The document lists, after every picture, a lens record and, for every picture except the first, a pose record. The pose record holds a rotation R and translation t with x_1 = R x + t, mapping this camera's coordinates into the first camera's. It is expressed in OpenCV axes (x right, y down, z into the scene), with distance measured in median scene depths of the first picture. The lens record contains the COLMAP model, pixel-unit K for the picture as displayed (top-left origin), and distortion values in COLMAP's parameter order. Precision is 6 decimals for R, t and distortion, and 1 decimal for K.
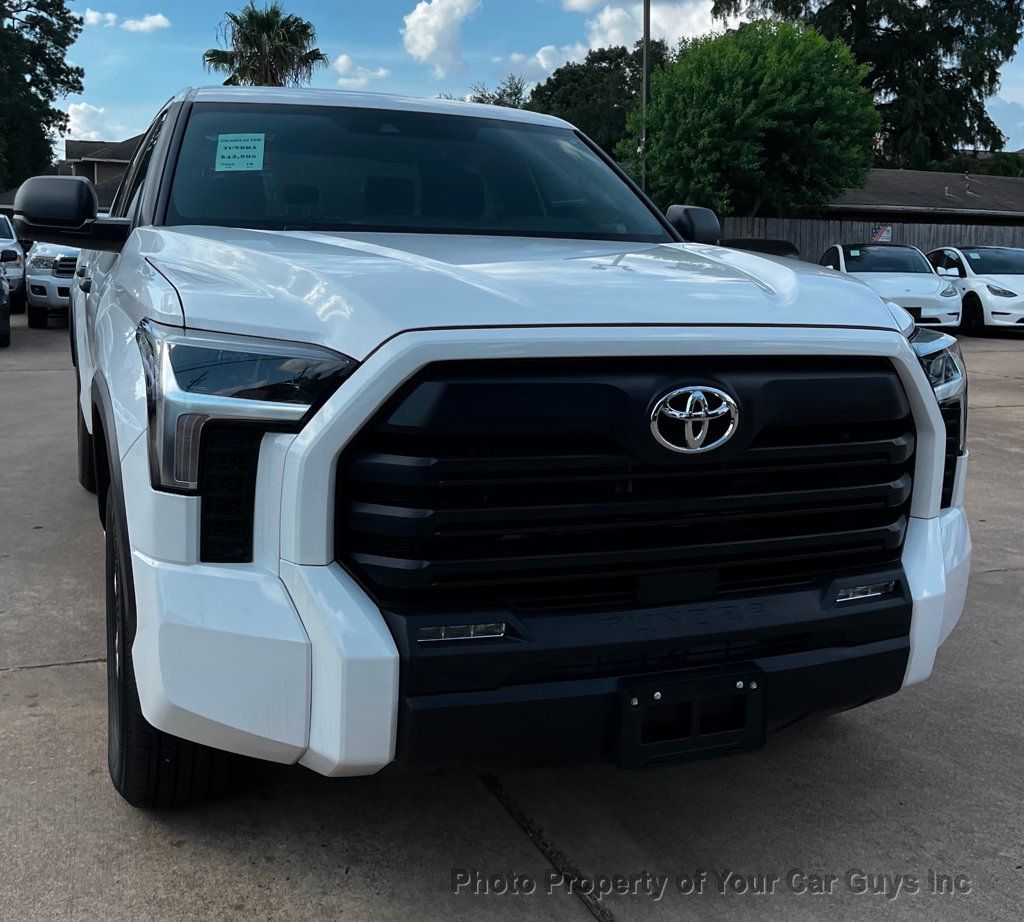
lens RADIAL K [[1069.4, 0, 514.9], [0, 1069.4, 419.2], [0, 0, 1]] dist [0.037040, -0.034068]
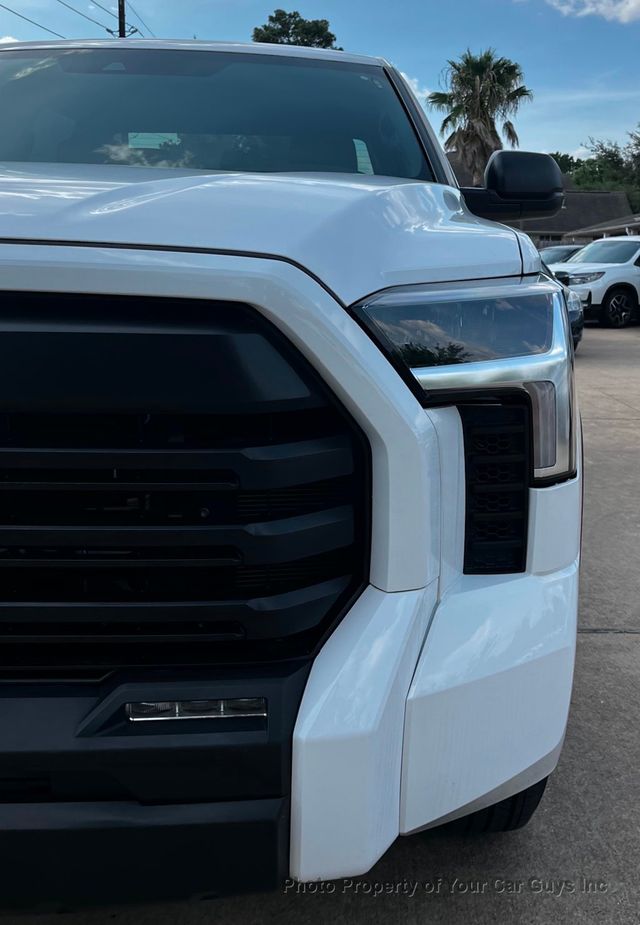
lens RADIAL K [[941.0, 0, 359.8], [0, 941.0, 382.0], [0, 0, 1]] dist [0.010002, 0.025362]
pose [[0.937793, 0.045231, -0.344237, 0.641466], [-0.055773, 0.998227, -0.020779, -0.009653], [0.342687, 0.038685, 0.938653, 0.616414]]
